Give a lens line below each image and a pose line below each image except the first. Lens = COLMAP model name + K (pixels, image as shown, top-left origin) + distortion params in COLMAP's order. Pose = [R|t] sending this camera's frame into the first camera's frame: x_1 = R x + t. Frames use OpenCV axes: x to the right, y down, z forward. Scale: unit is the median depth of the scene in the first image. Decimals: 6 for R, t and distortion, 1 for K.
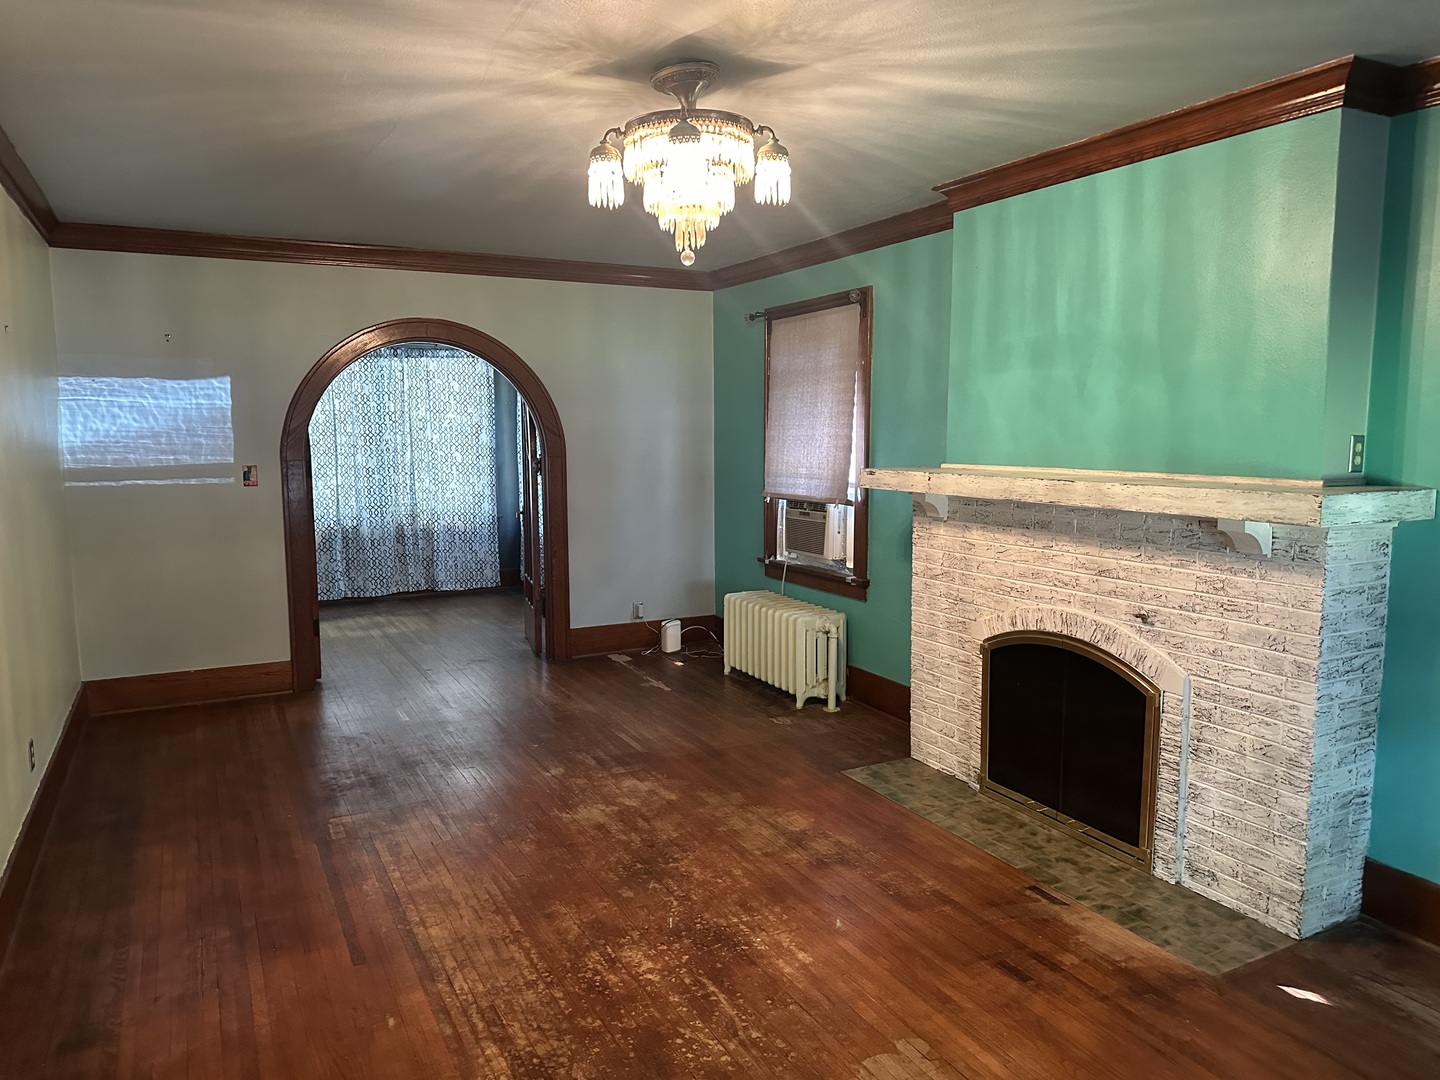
lens RADIAL K [[1024.3, 0, 738.8], [0, 1024.3, 553.7], [0, 0, 1]] dist [0.164747, -0.313547]
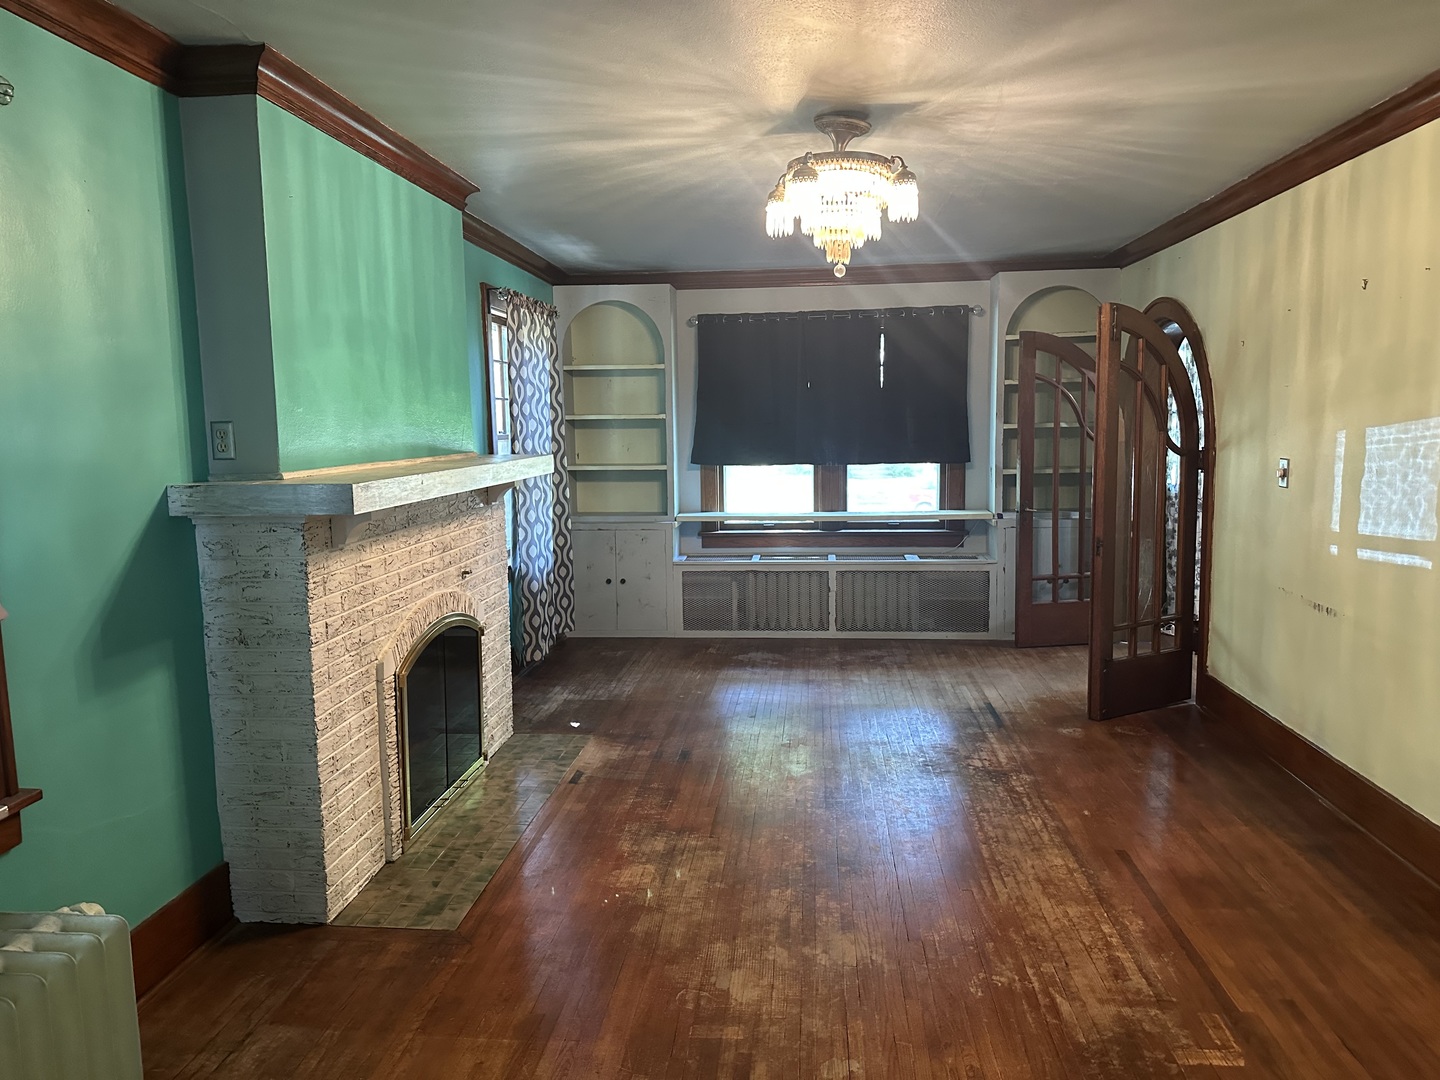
lens RADIAL K [[998.8, 0, 720.0], [0, 998.8, 540.0], [0, 0, 1]] dist [0.110156, -0.152011]
pose [[-0.832252, -0.055607, 0.551601, -0.547438], [0.085035, 0.970380, 0.226124, -0.234592], [-0.547837, 0.235098, -0.802872, 1.911742]]
